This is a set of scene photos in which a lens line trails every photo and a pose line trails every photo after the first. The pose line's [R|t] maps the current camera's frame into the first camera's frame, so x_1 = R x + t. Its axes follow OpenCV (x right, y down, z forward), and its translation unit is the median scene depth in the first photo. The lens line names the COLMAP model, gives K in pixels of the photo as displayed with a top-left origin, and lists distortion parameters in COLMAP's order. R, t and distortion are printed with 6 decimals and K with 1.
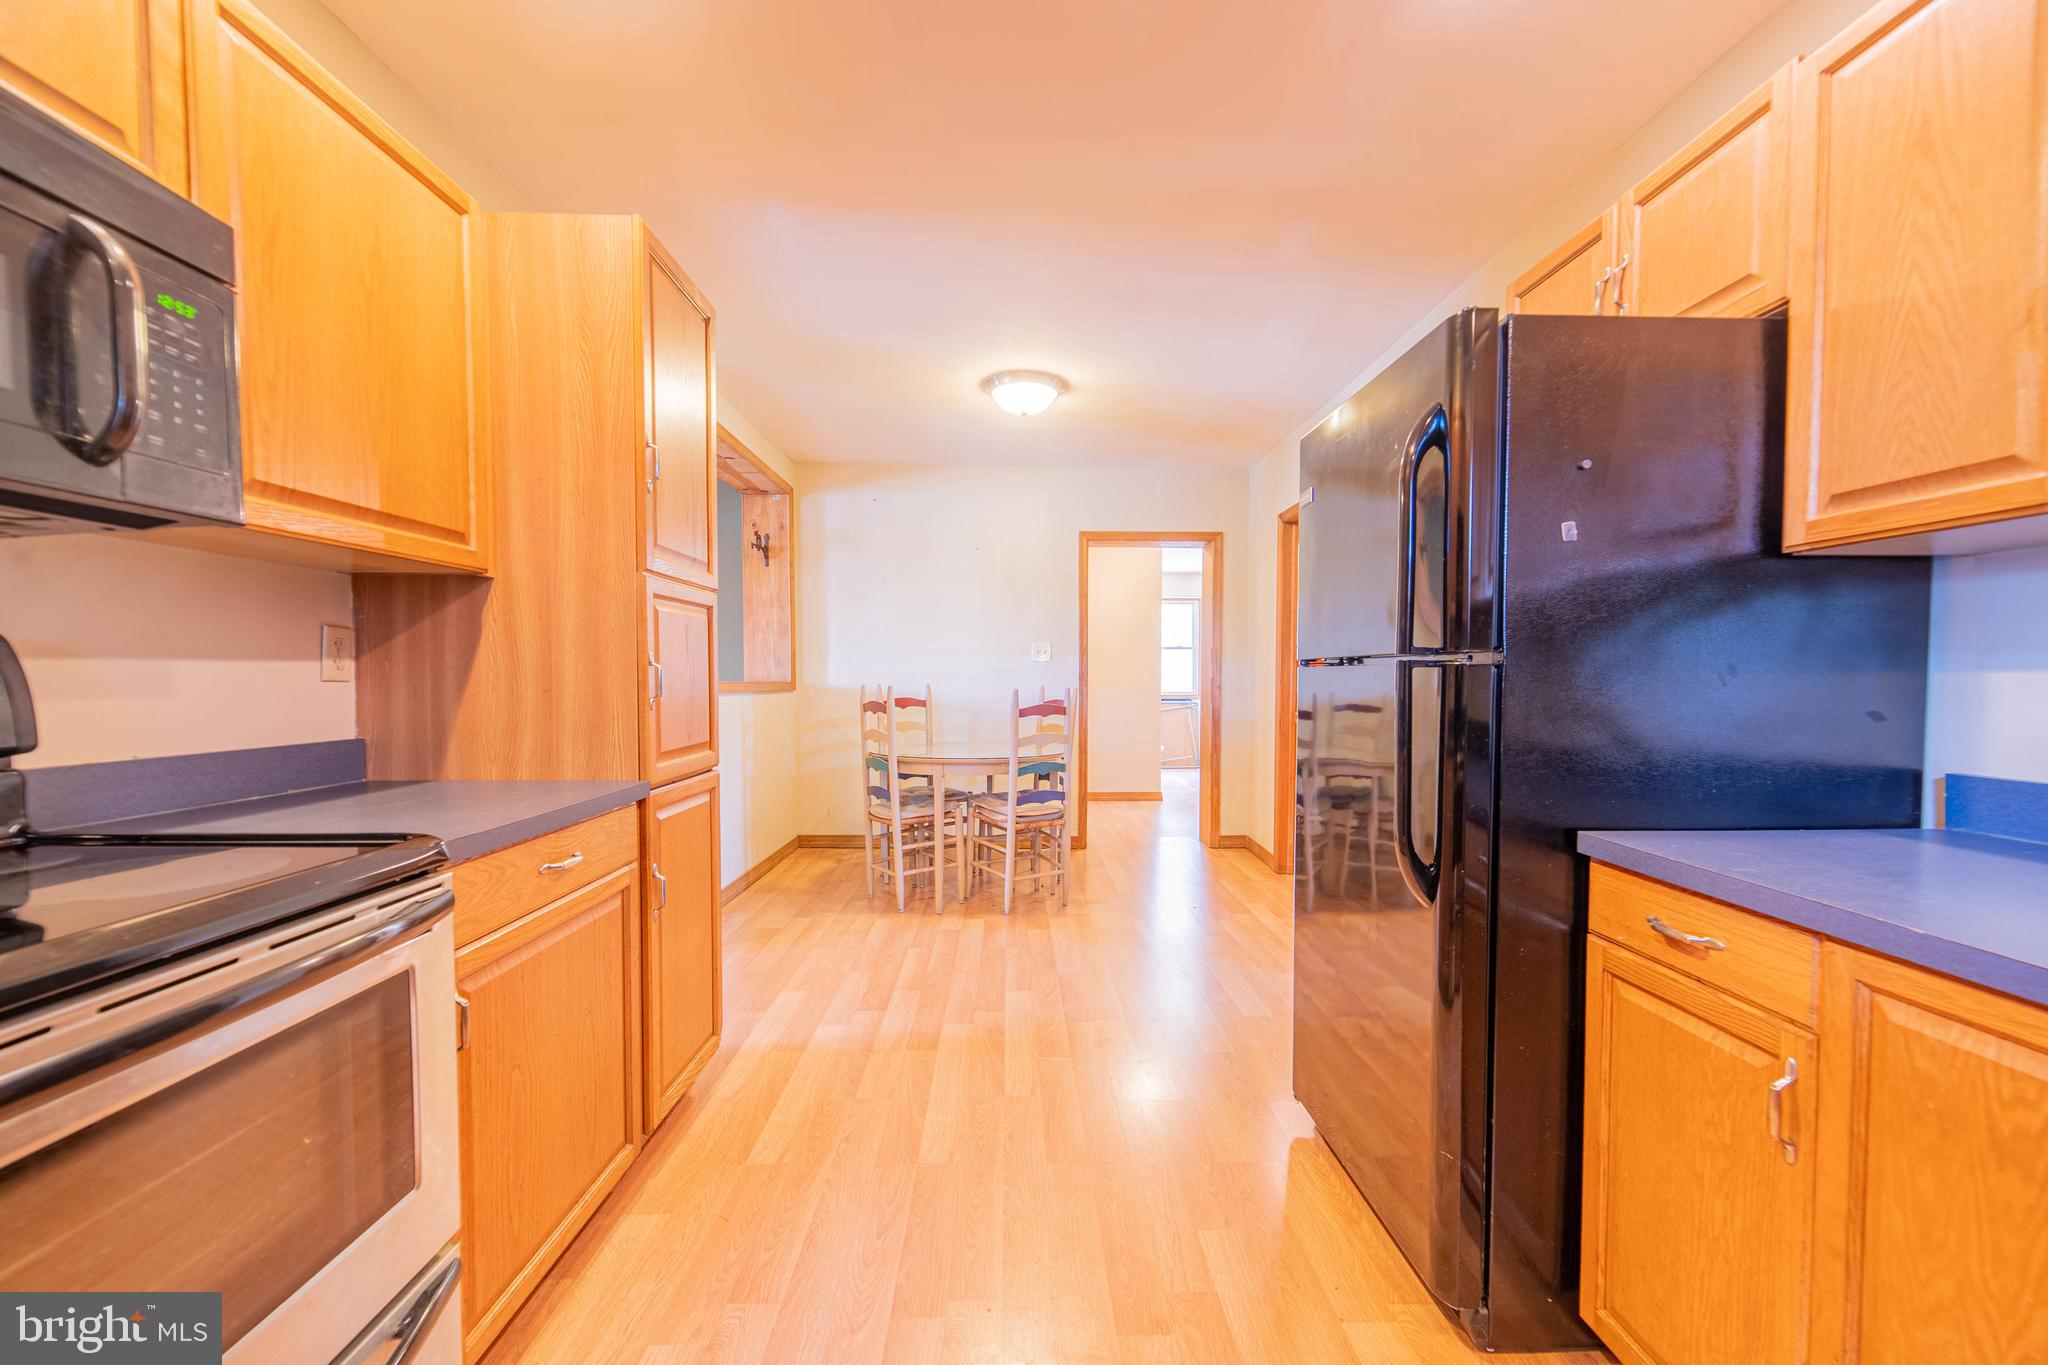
lens RADIAL K [[813.0, 0, 1028.6], [0, 813.0, 704.4], [0, 0, 1]] dist [-0.001021, -0.000044]
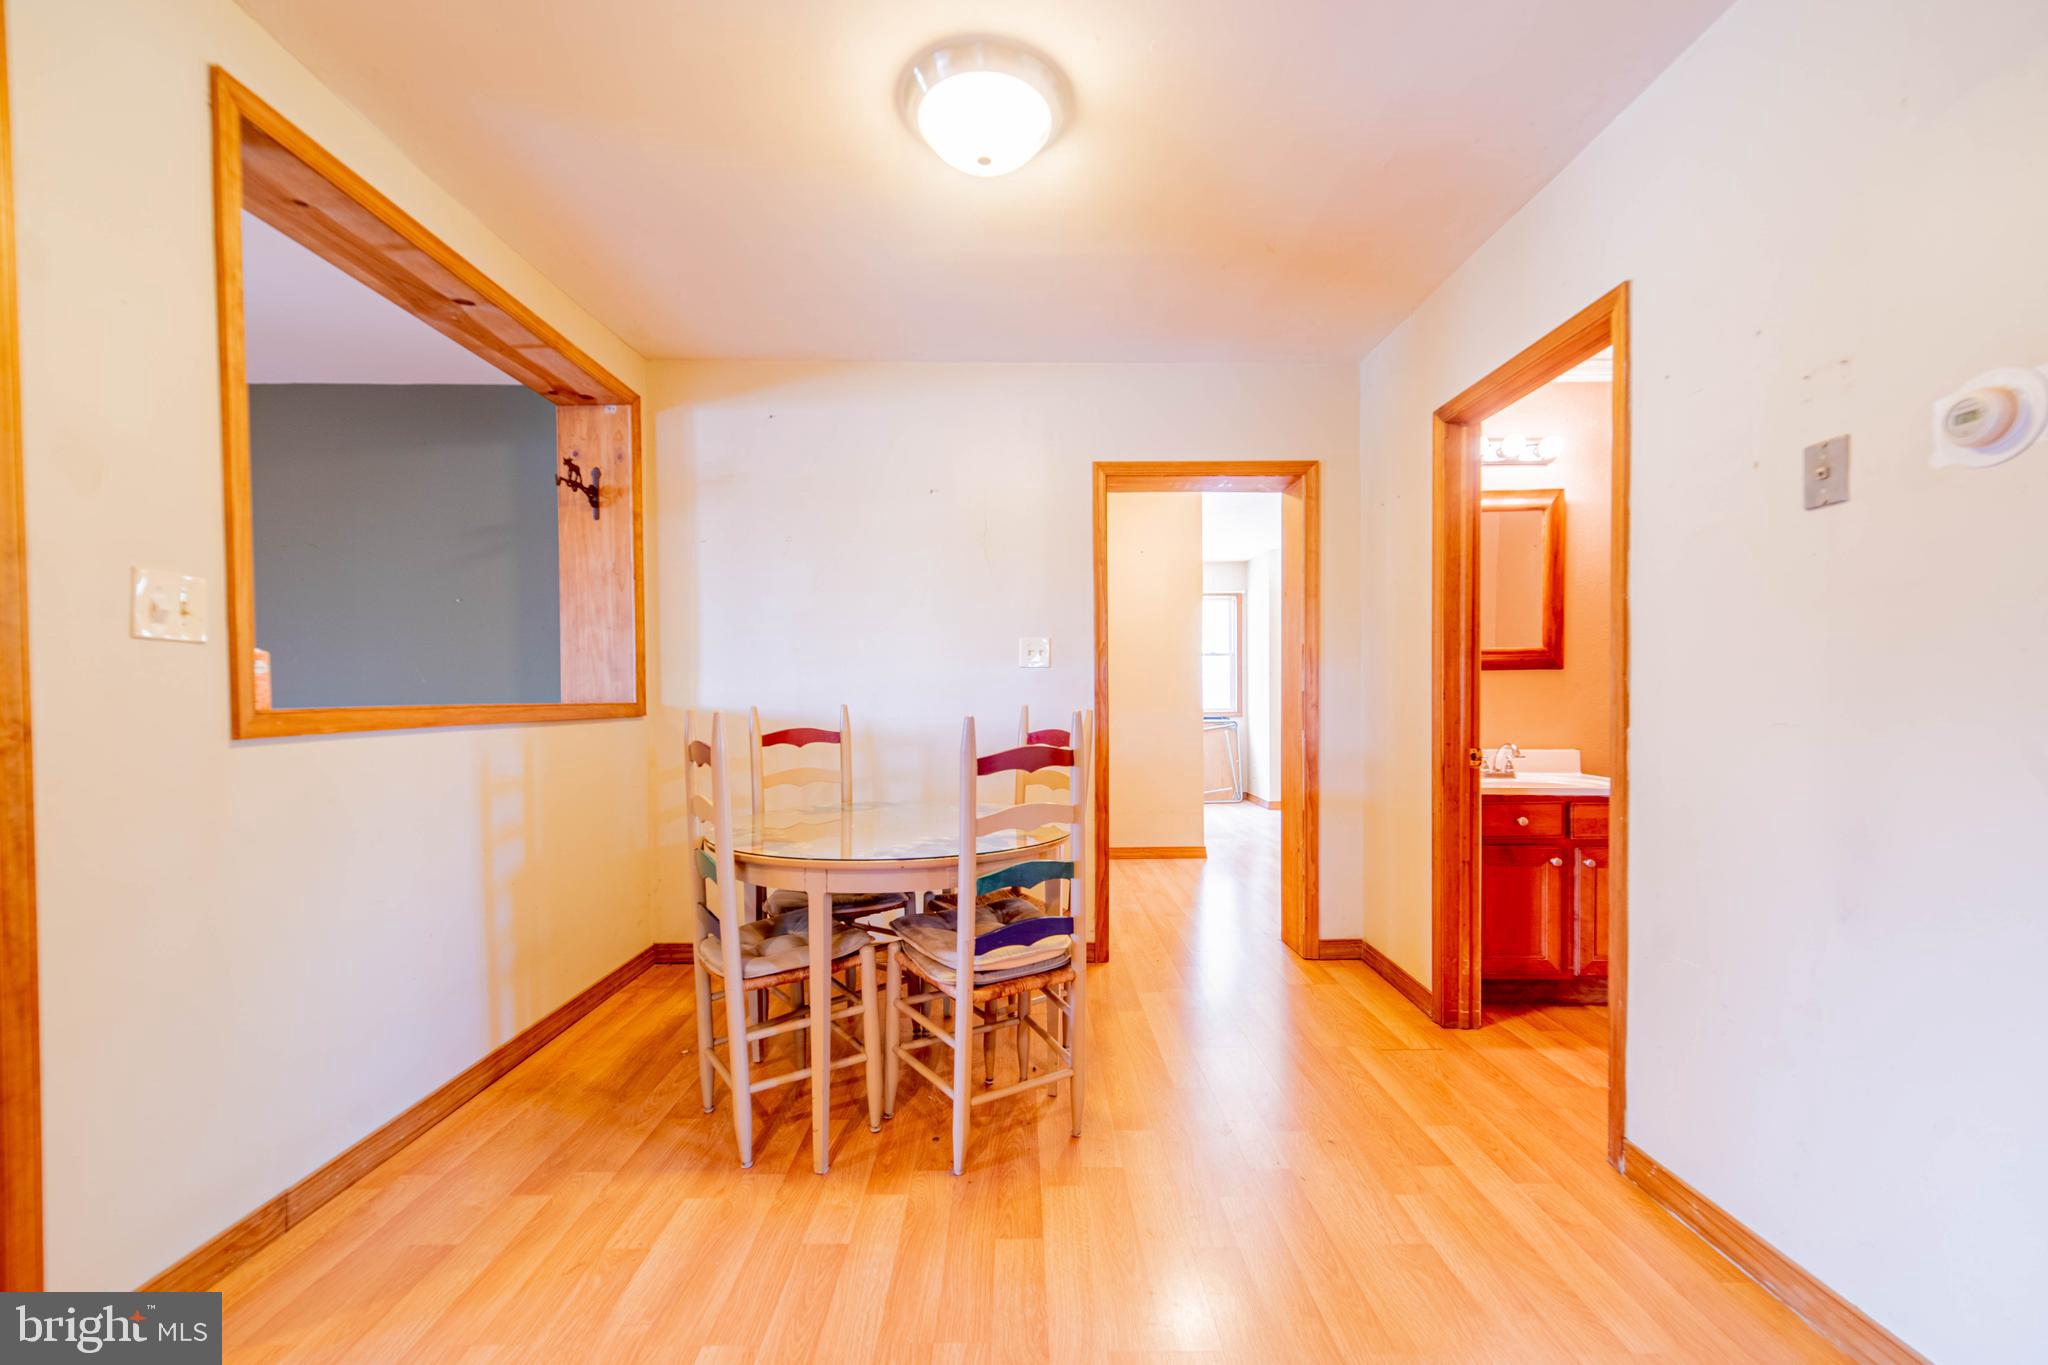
lens RADIAL K [[813.0, 0, 1028.6], [0, 813.0, 704.4], [0, 0, 1]] dist [-0.001021, -0.000044]
pose [[0.999898, -0.008537, -0.011468, 0.019982], [0.008330, 0.999804, -0.017975, -0.013892], [0.011620, 0.017878, 0.999773, 0.416496]]
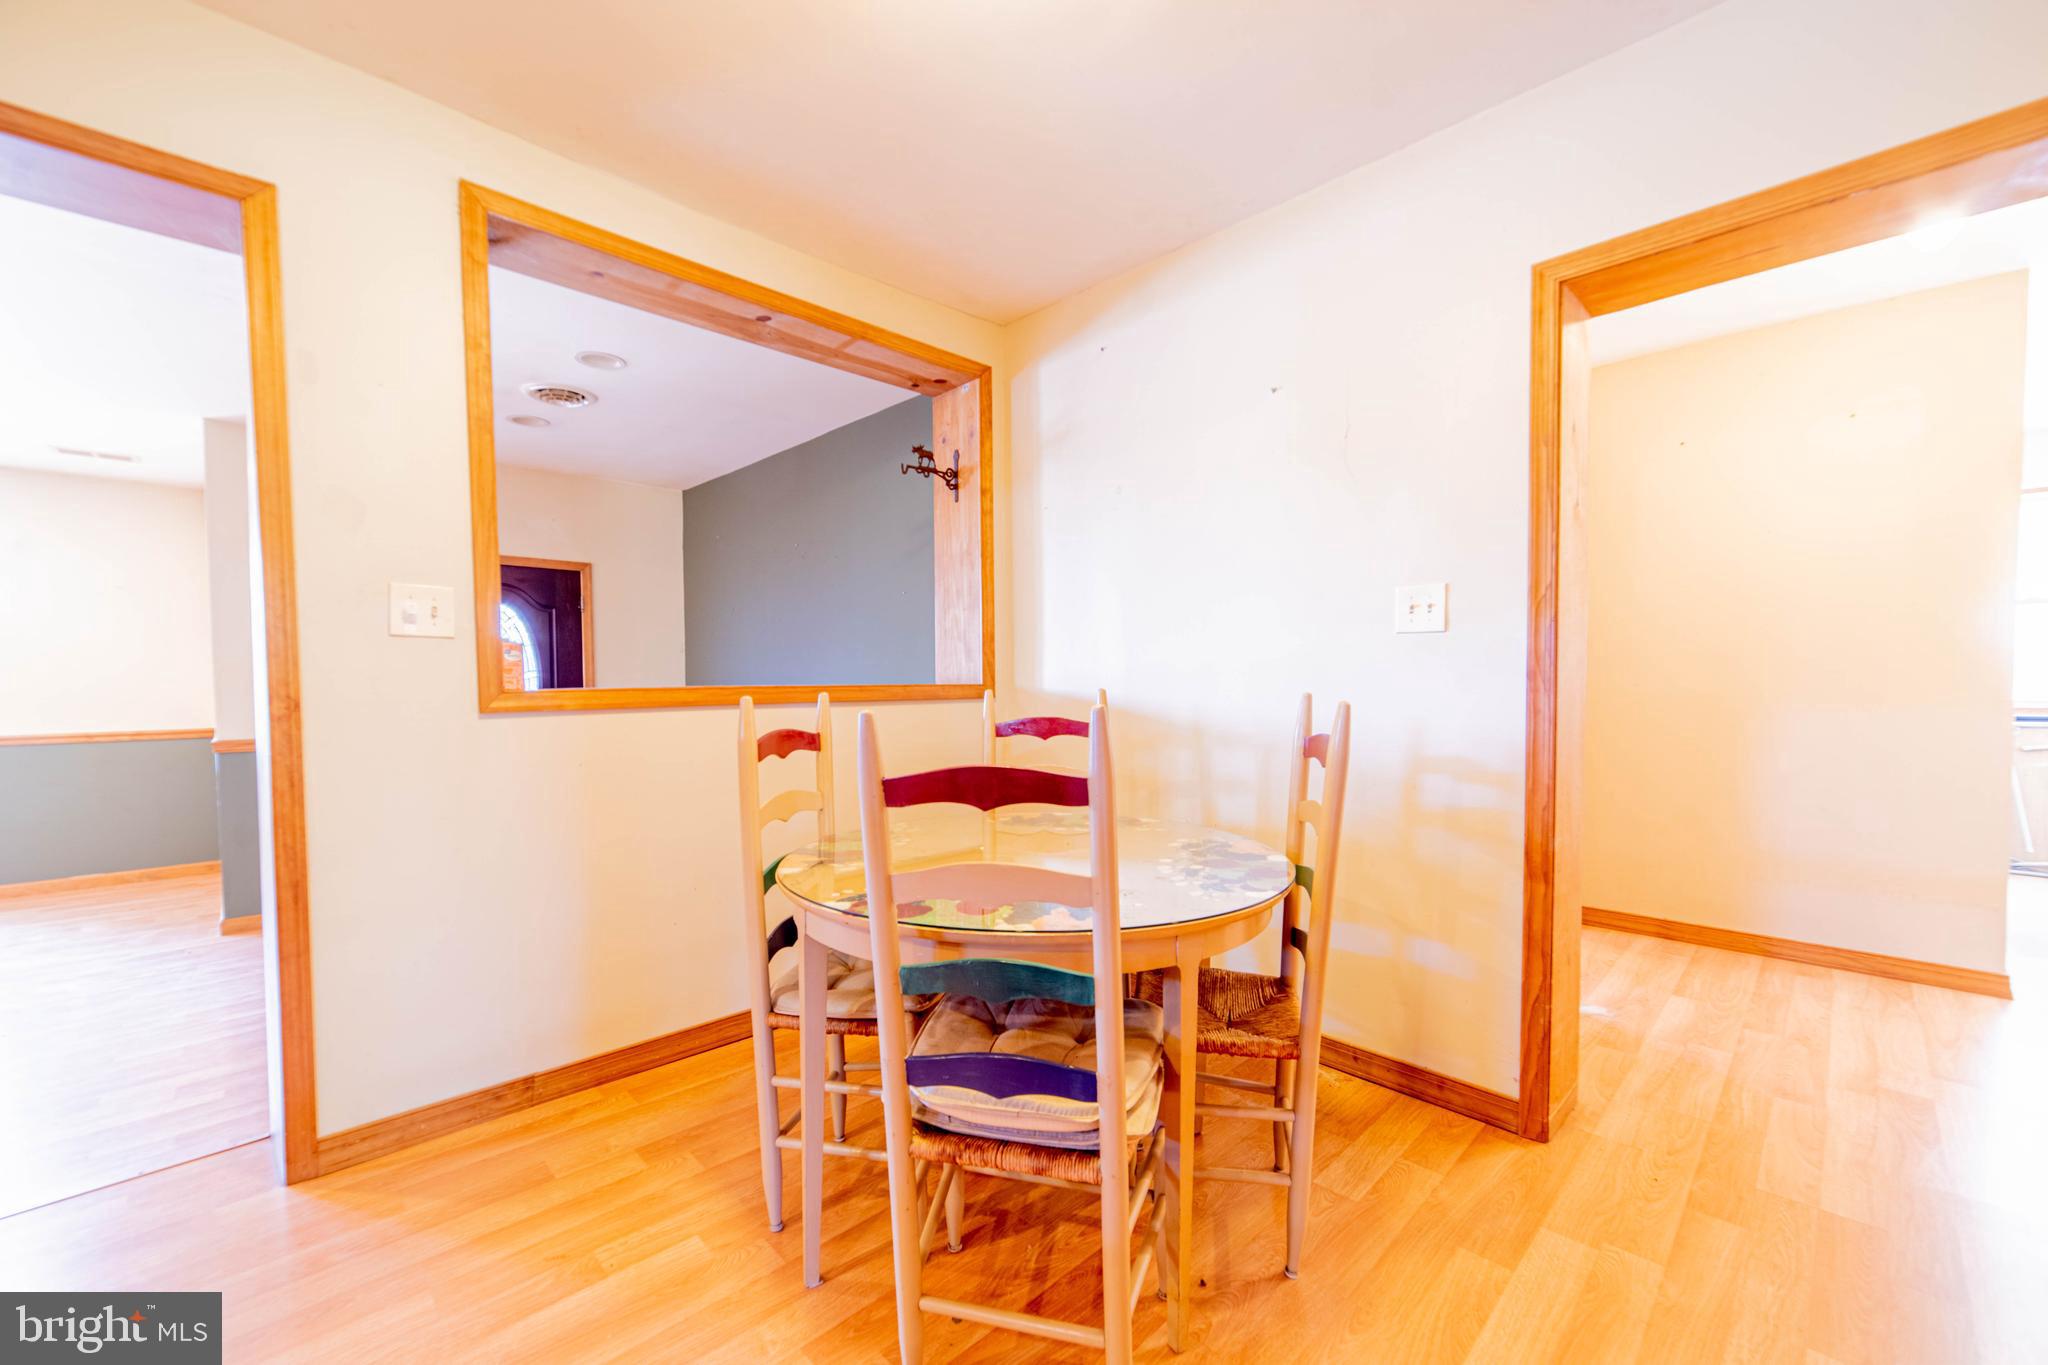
lens RADIAL K [[813.0, 0, 1028.6], [0, 813.0, 704.4], [0, 0, 1]] dist [-0.001021, -0.000044]
pose [[0.684365, 0.016745, -0.728947, 0.199163], [-0.013288, 0.999857, 0.010492, -0.021164], [0.729018, 0.002506, 0.684490, 0.669120]]
